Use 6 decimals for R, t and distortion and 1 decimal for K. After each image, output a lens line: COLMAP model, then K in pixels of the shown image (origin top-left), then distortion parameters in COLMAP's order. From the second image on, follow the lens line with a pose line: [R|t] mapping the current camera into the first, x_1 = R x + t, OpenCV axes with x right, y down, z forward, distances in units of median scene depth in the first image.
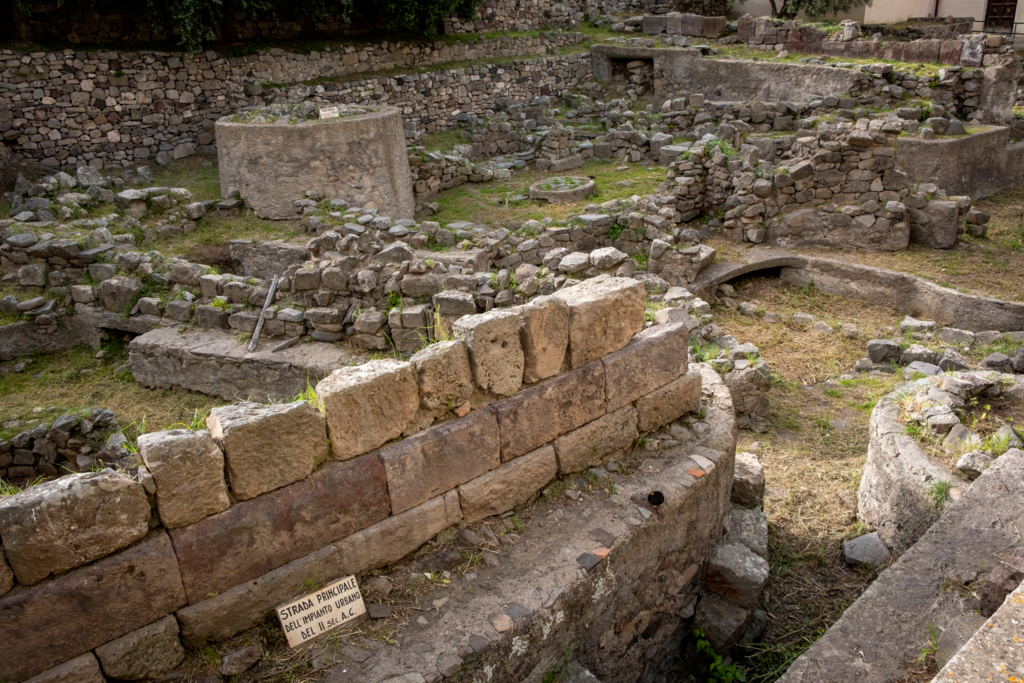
lens RADIAL K [[757.7, 0, 512.4], [0, 757.7, 342.1], [0, 0, 1]] dist [-0.018043, -0.000765]
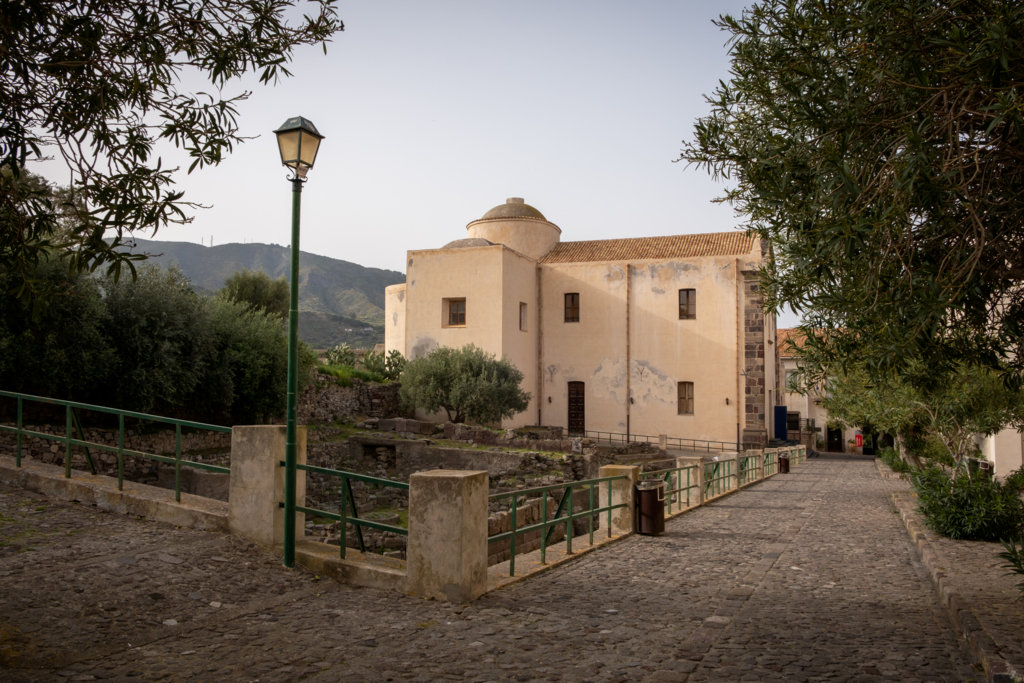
lens RADIAL K [[757.7, 0, 511.8], [0, 757.7, 340.7], [0, 0, 1]] dist [-0.018043, -0.000765]
pose [[0.888292, 0.094244, 0.449505, -0.358559], [0.133992, 0.882964, -0.449912, 0.183519], [-0.439298, 0.459883, 0.771702, -0.447798]]
